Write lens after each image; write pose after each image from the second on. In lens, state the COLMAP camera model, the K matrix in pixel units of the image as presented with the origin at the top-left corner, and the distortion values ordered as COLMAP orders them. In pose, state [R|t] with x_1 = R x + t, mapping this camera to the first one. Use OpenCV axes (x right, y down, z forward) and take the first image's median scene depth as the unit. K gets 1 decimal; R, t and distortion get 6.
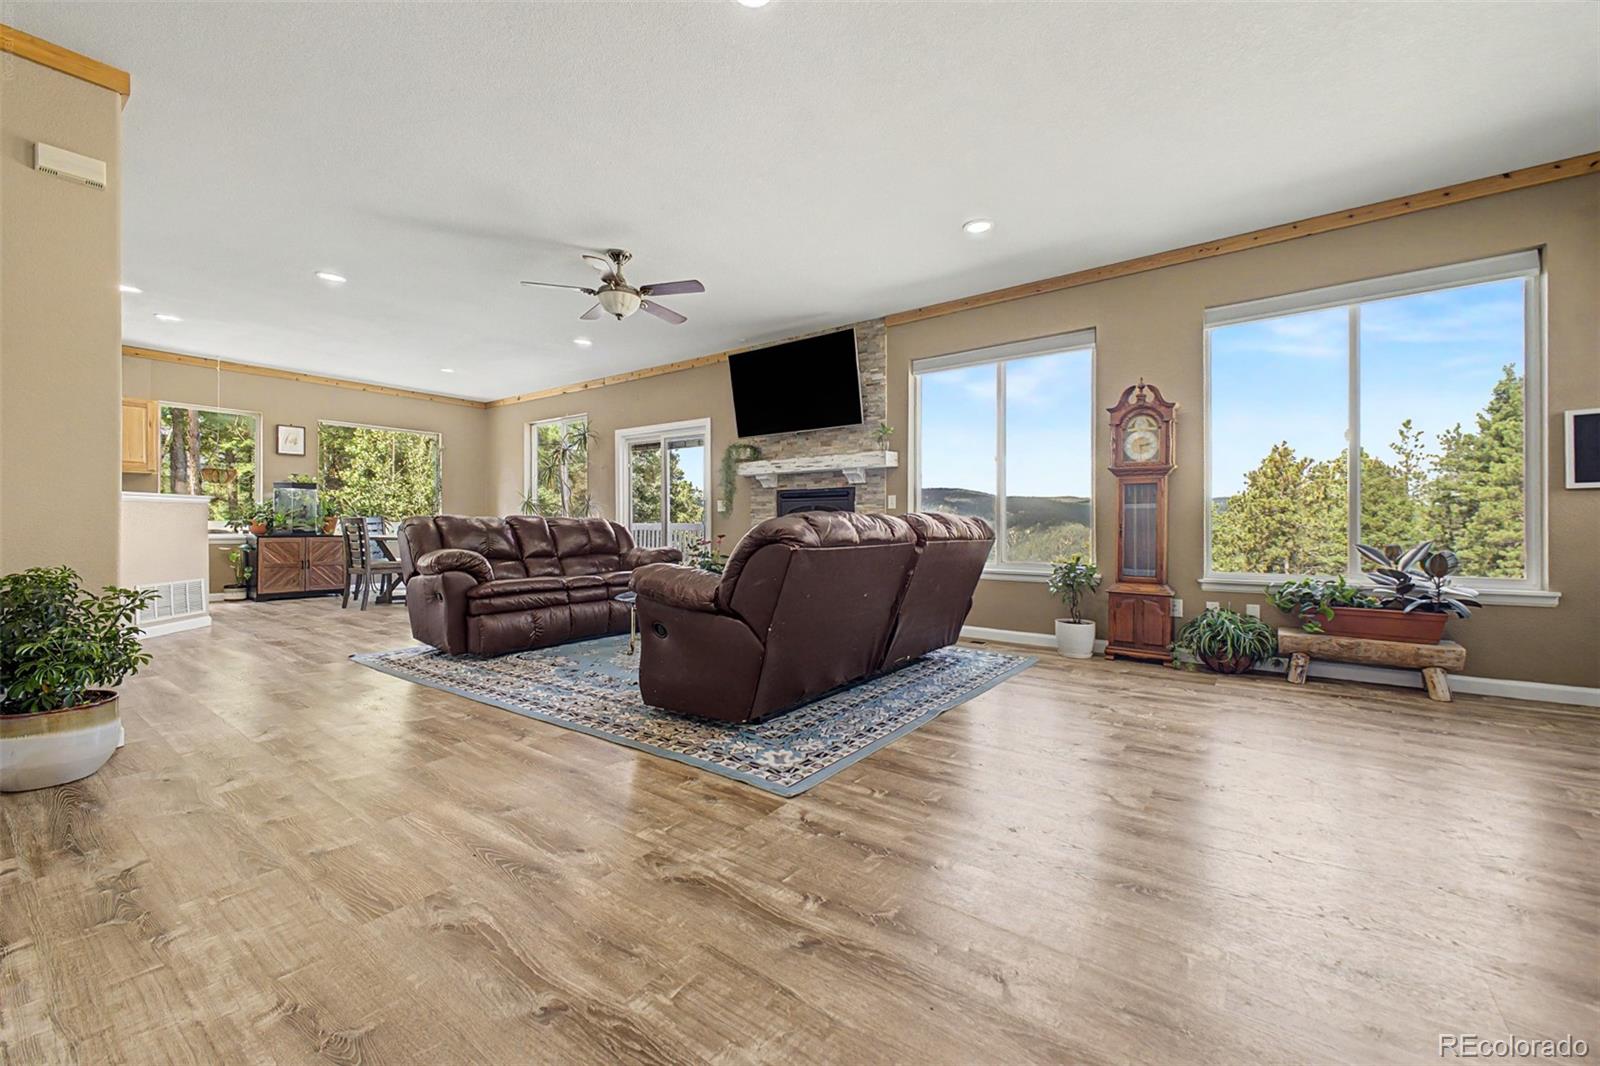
lens RADIAL K [[665.3, 0, 800.0], [0, 665.3, 533.0], [0, 0, 1]] dist [0.002325, -0.000136]
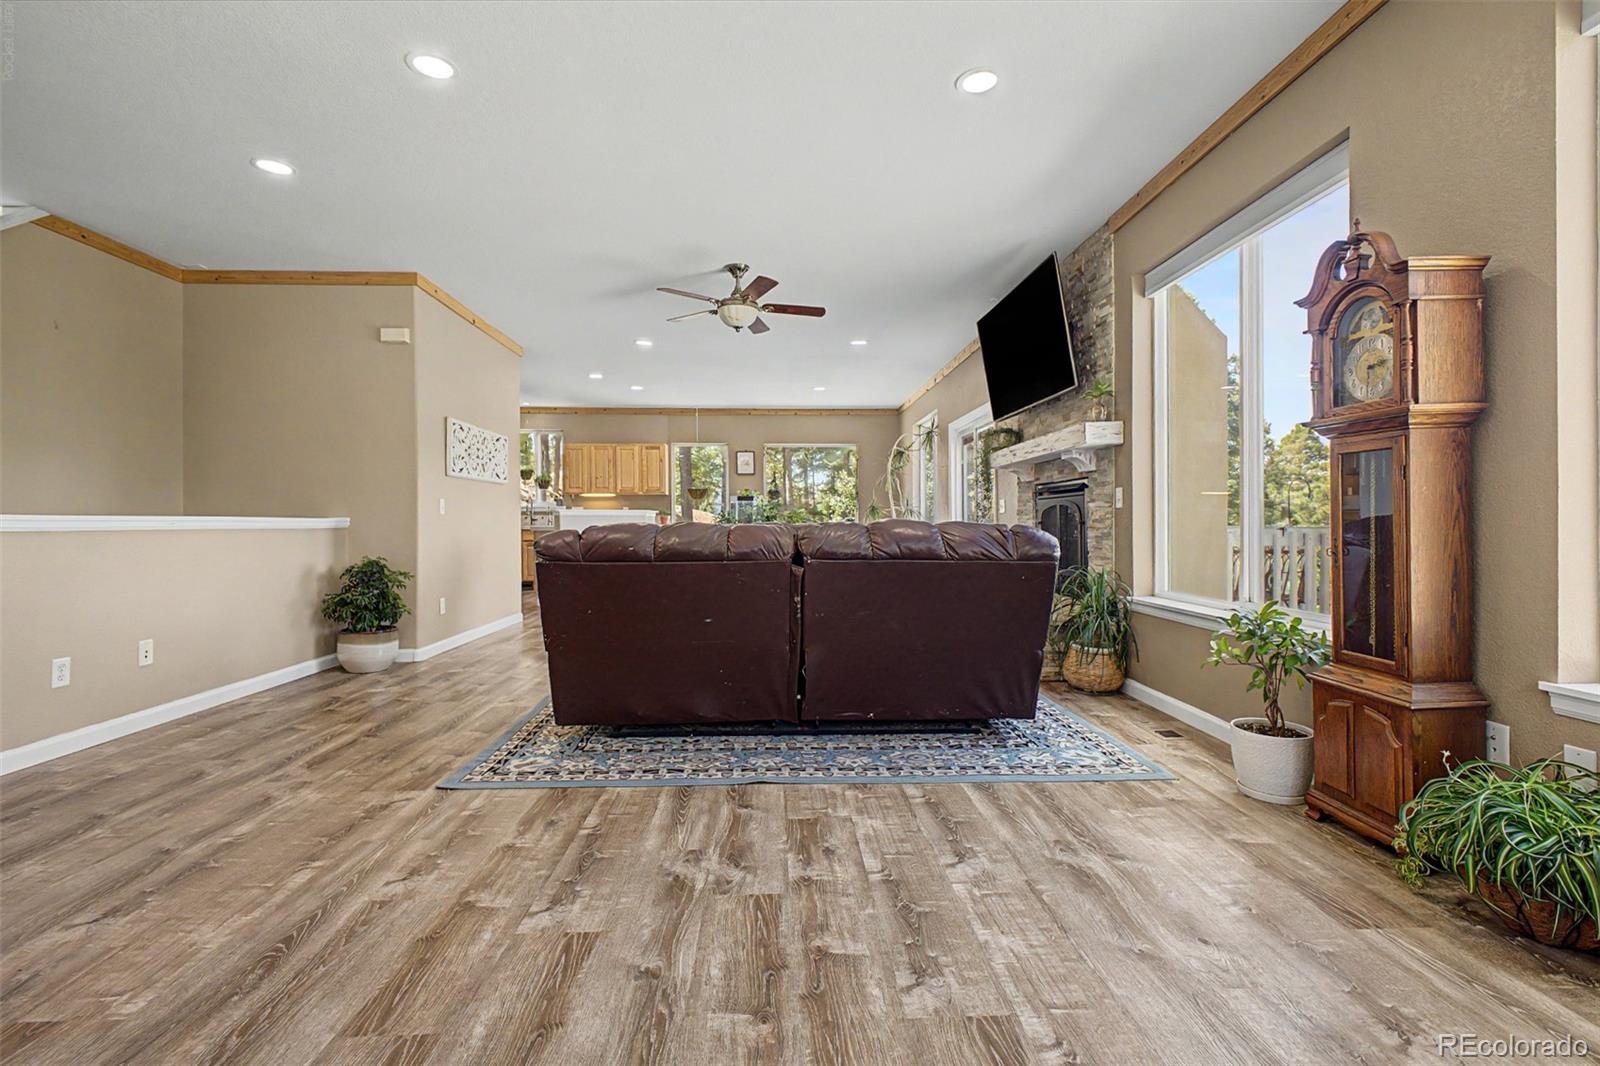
lens RADIAL K [[751.5, 0, 798.4], [0, 751.5, 516.7], [0, 0, 1]] dist [0.003337, 0.001515]
pose [[0.595515, -0.007977, -0.803304, 0.718905], [-0.005430, 0.999888, -0.013955, -0.019661], [0.803326, 0.012673, 0.595405, 0.392757]]
